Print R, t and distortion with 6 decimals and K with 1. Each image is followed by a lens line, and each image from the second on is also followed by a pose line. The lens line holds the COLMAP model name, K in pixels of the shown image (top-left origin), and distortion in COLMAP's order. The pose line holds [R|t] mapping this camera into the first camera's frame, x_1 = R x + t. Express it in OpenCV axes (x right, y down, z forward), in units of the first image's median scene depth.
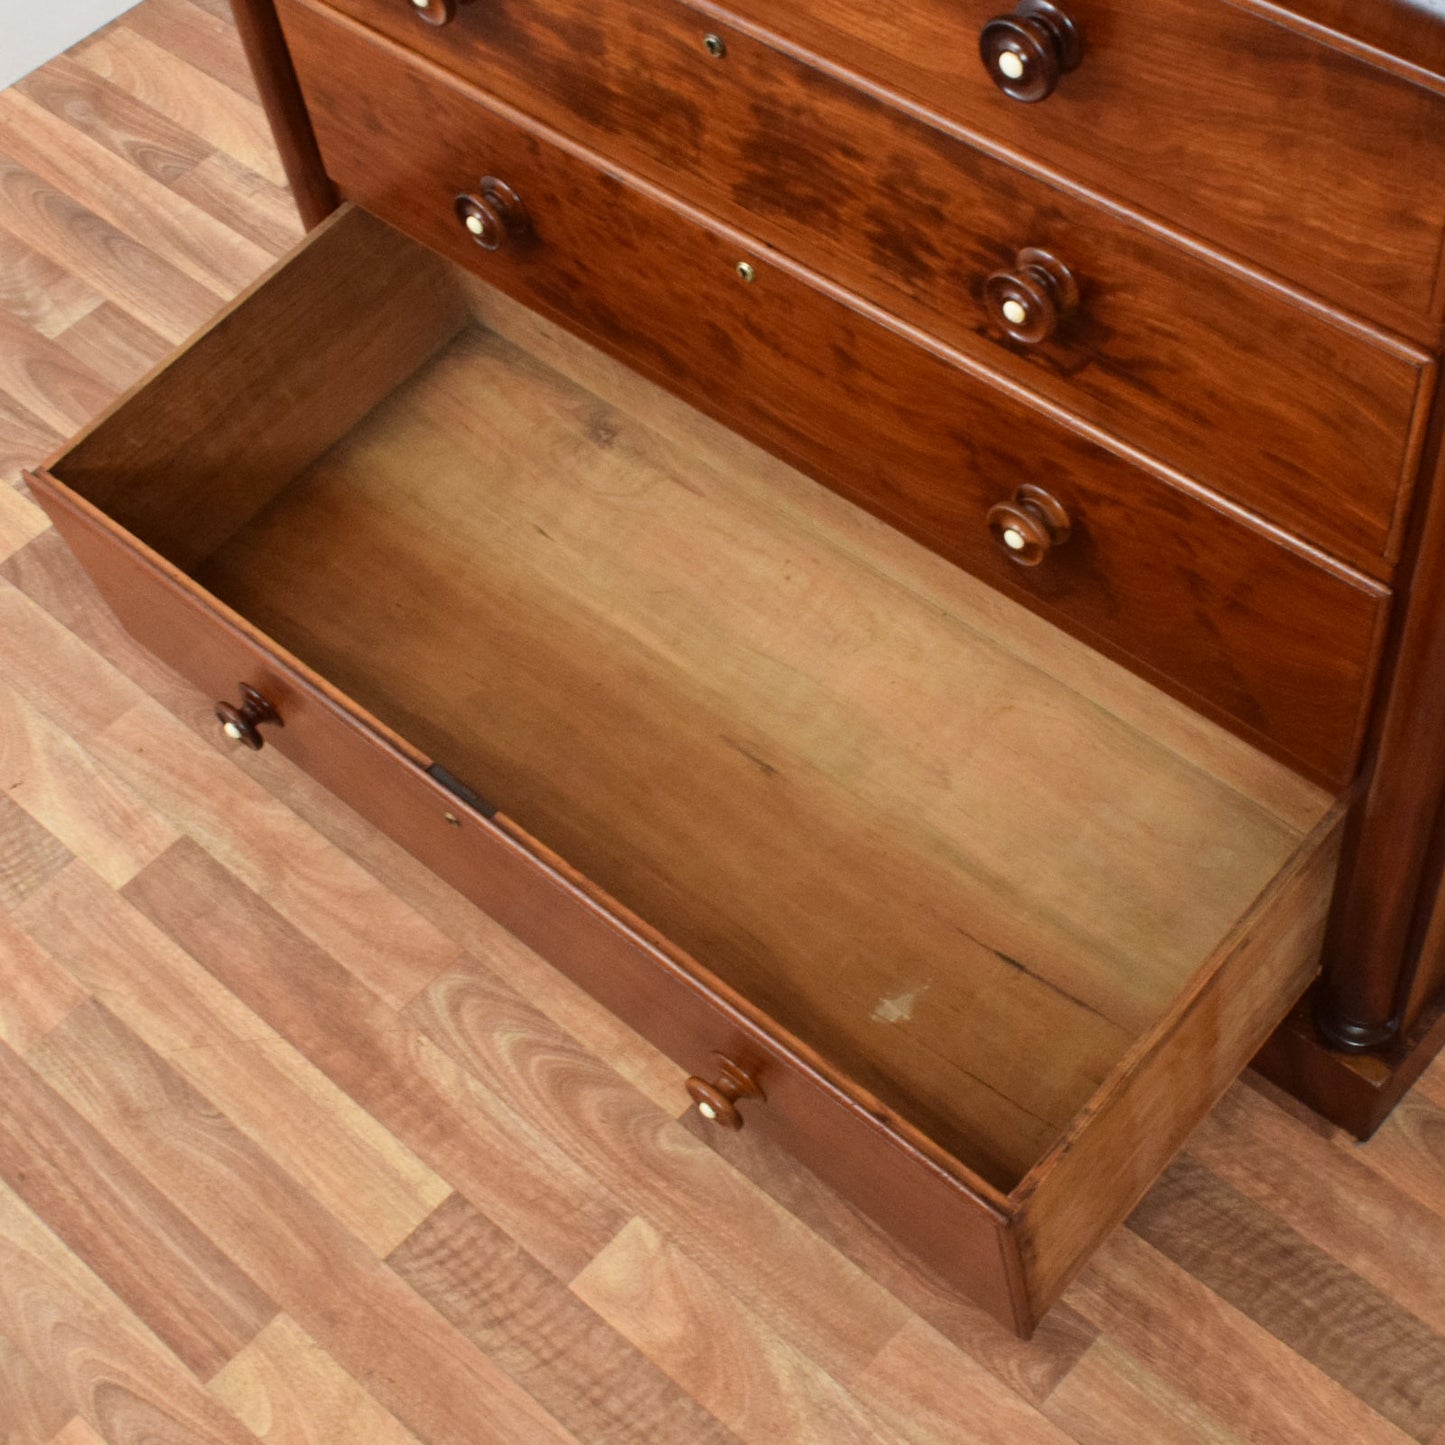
lens RADIAL K [[2292.4, 0, 786.0], [0, 2292.4, 715.0], [0, 0, 1]] dist [-0.013287, -0.019570]
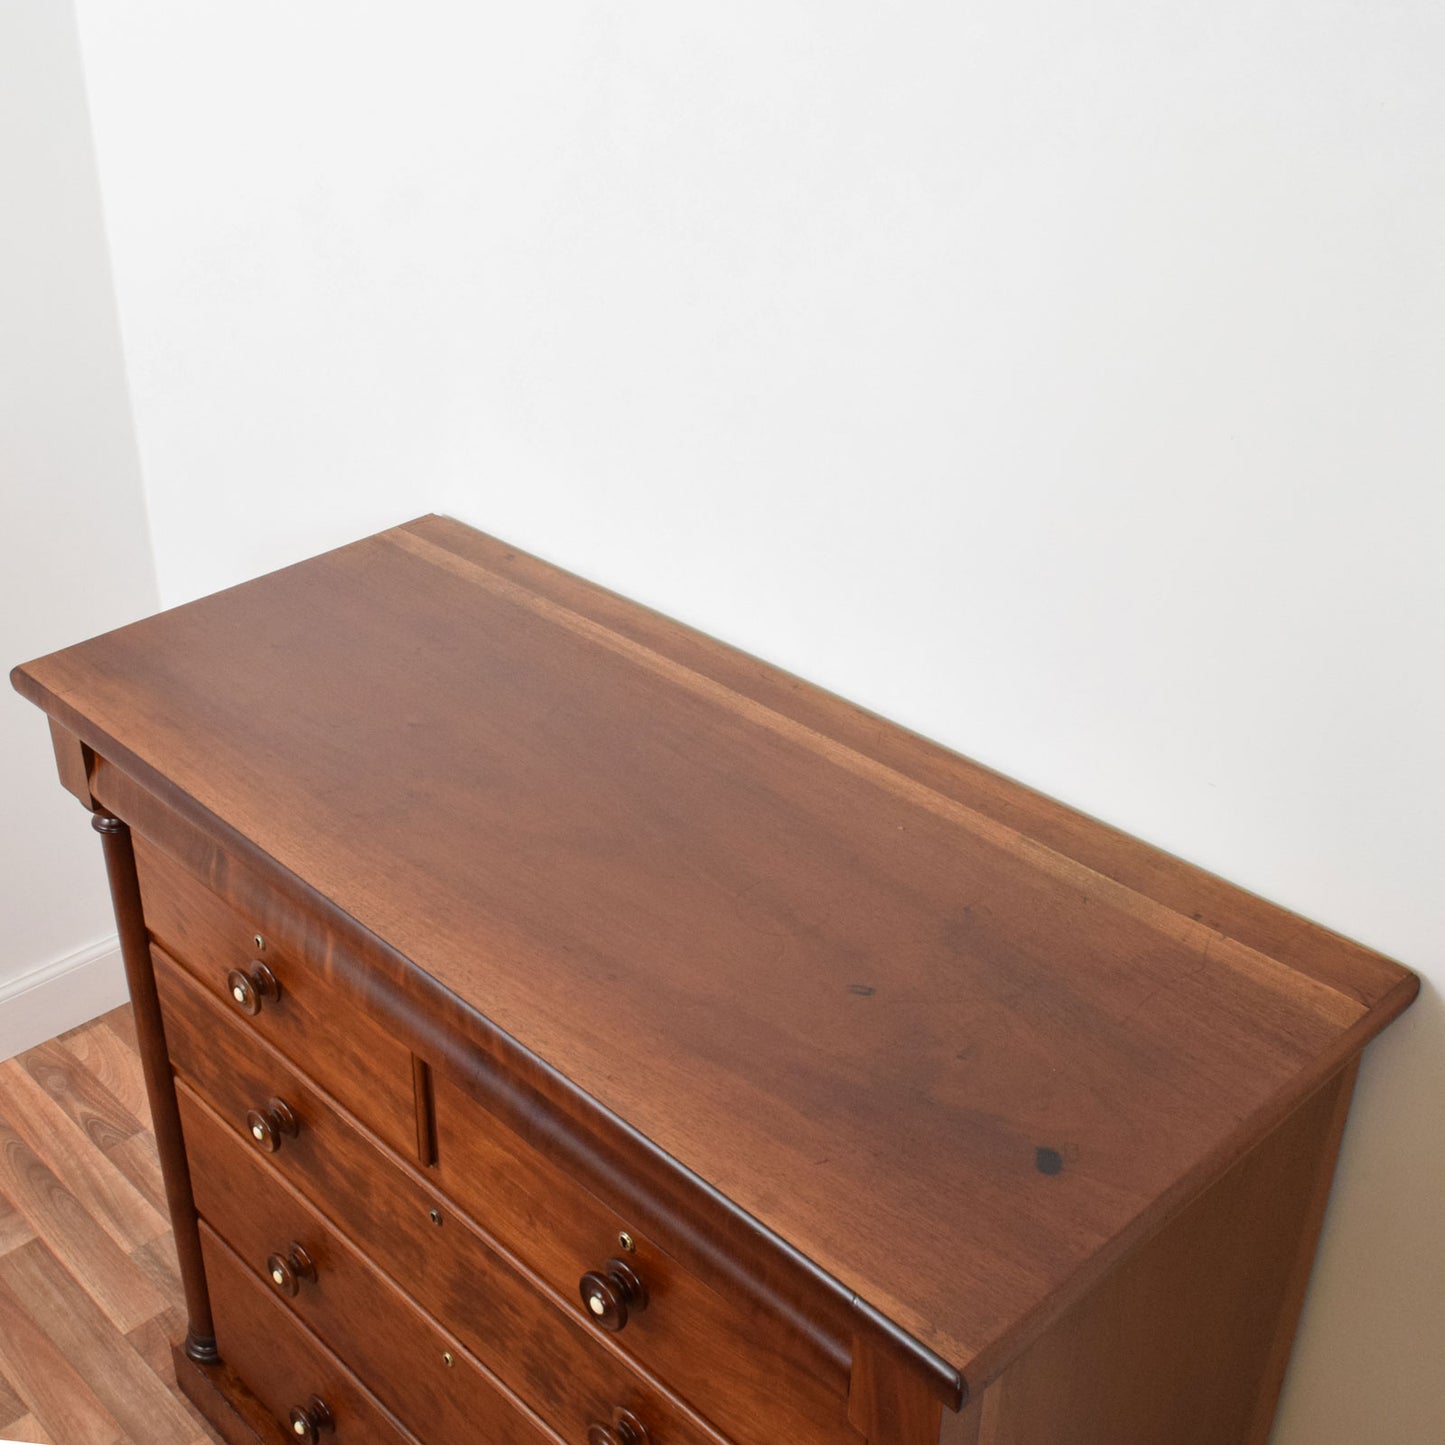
lens RADIAL K [[1844.9, 0, 566.1], [0, 1844.9, 698.5], [0, 0, 1]] dist [-0.019978, -0.010101]
pose [[0.990941, 0.111824, -0.074367, 0.079050], [-0.132221, 0.909325, -0.394519, -0.109073], [0.023507, 0.400779, 0.915873, -0.161261]]
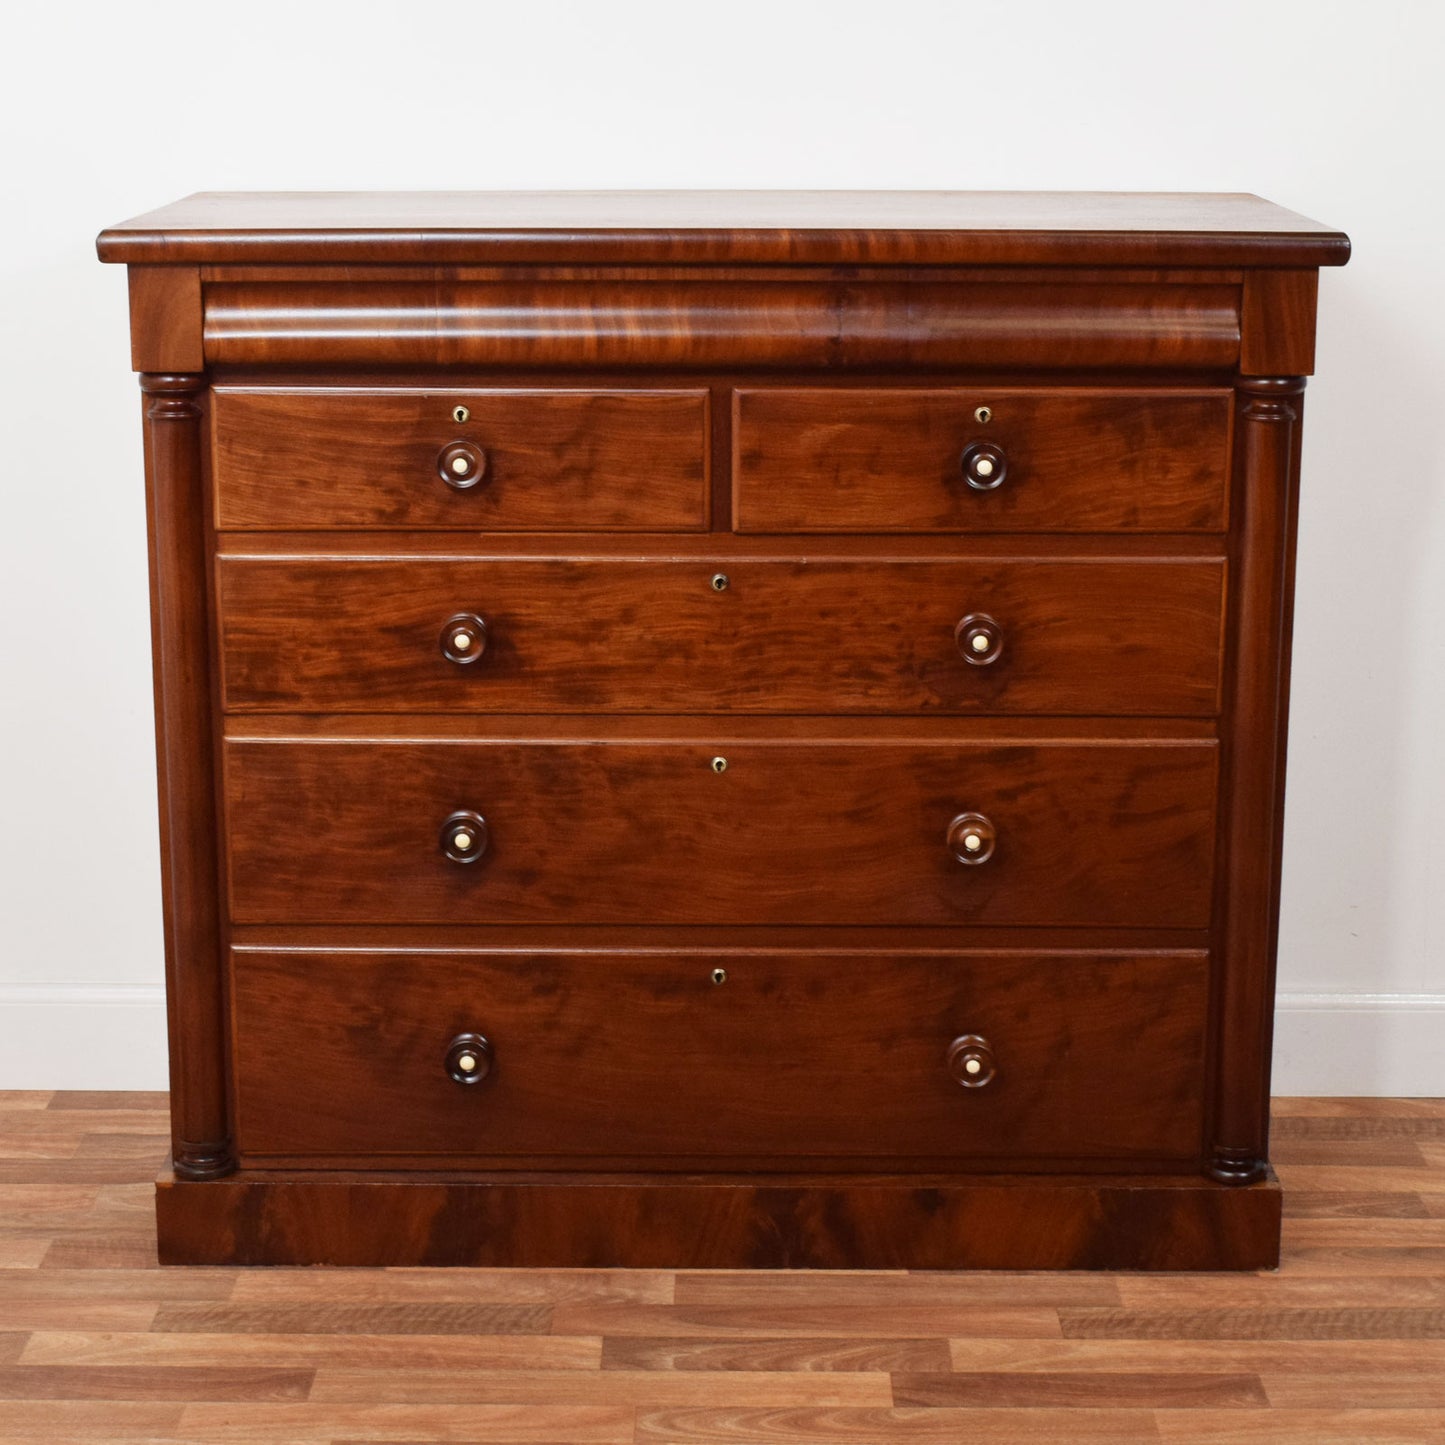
lens RADIAL K [[2974.2, 0, 722.5], [0, 2974.2, 722.5], [0, 0, 1]] dist [-0.039429, 0.153076]
pose [[0.745891, -0.068353, 0.662551, -1.105793], [0.493302, 0.725069, -0.480550, 0.610587], [-0.447548, 0.685276, 0.574541, -0.106362]]
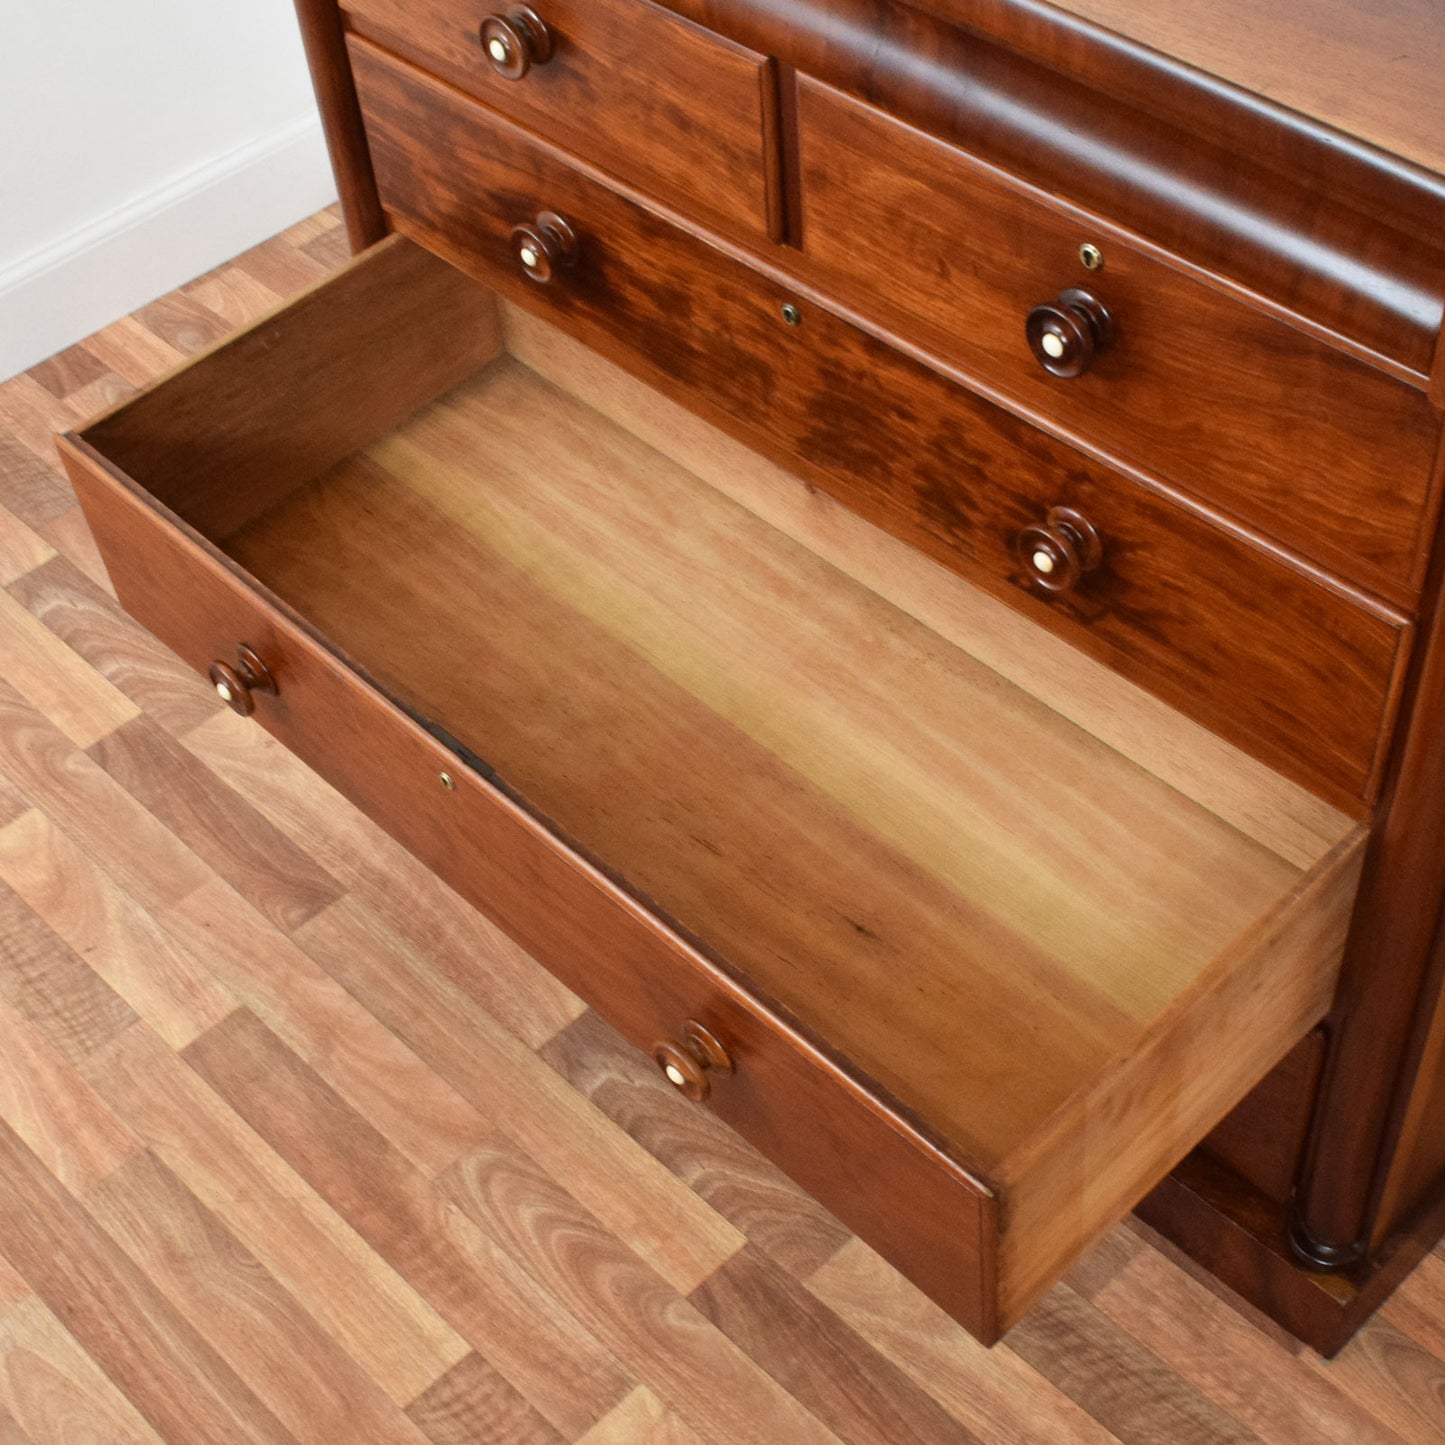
lens RADIAL K [[2280.6, 0, 761.6], [0, 2280.6, 778.1], [0, 0, 1]] dist [-0.007233, -0.049514]
pose [[0.997742, 0.064491, -0.018766, -0.007561], [-0.065897, 0.993963, -0.087718, 0.026455], [0.012996, 0.088757, 0.995969, -0.076649]]
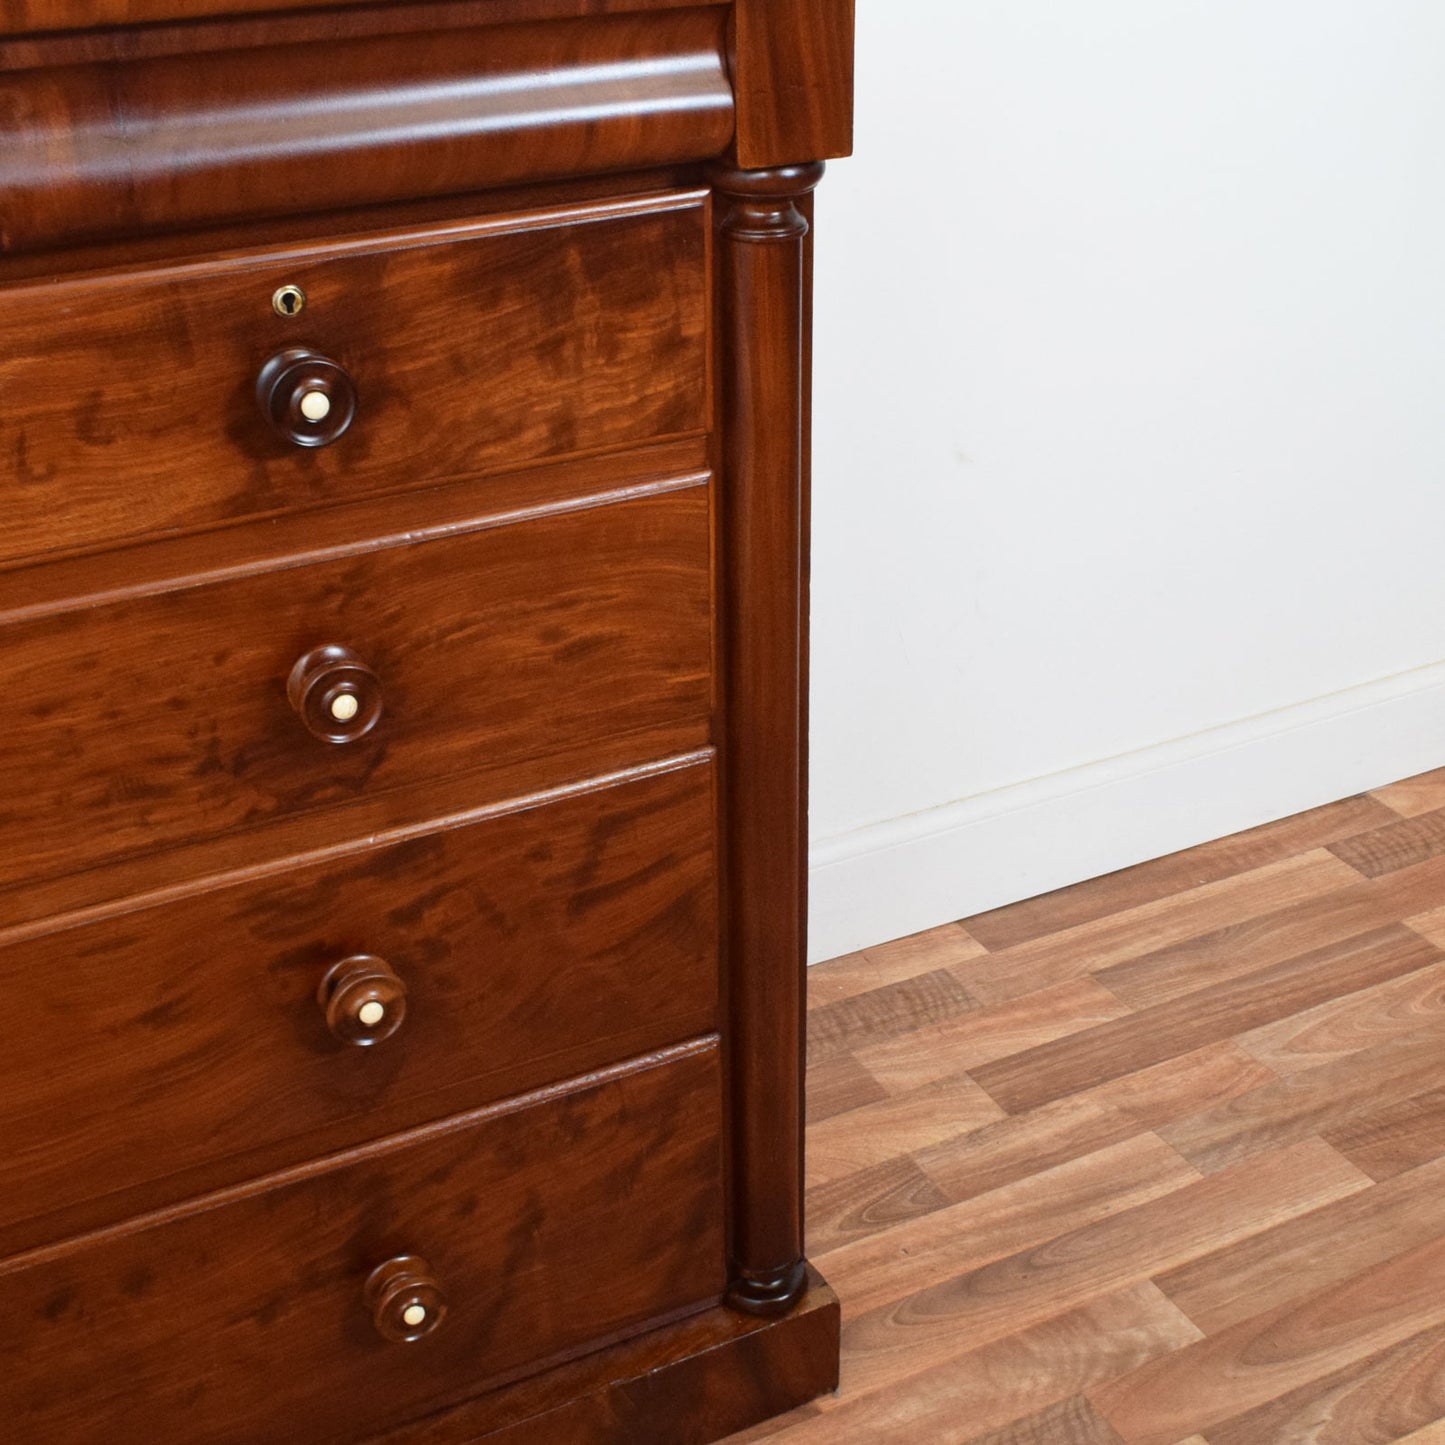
lens RADIAL K [[2161.5, 0, 765.8], [0, 2161.5, 722.5], [0, 0, 1]] dist [-0.022617, -0.022746]
pose [[0.338166, -0.363362, 0.868108, -0.452806], [0.740782, 0.671705, -0.007413, -0.026149], [-0.580419, 0.645586, 0.496319, 0.334957]]
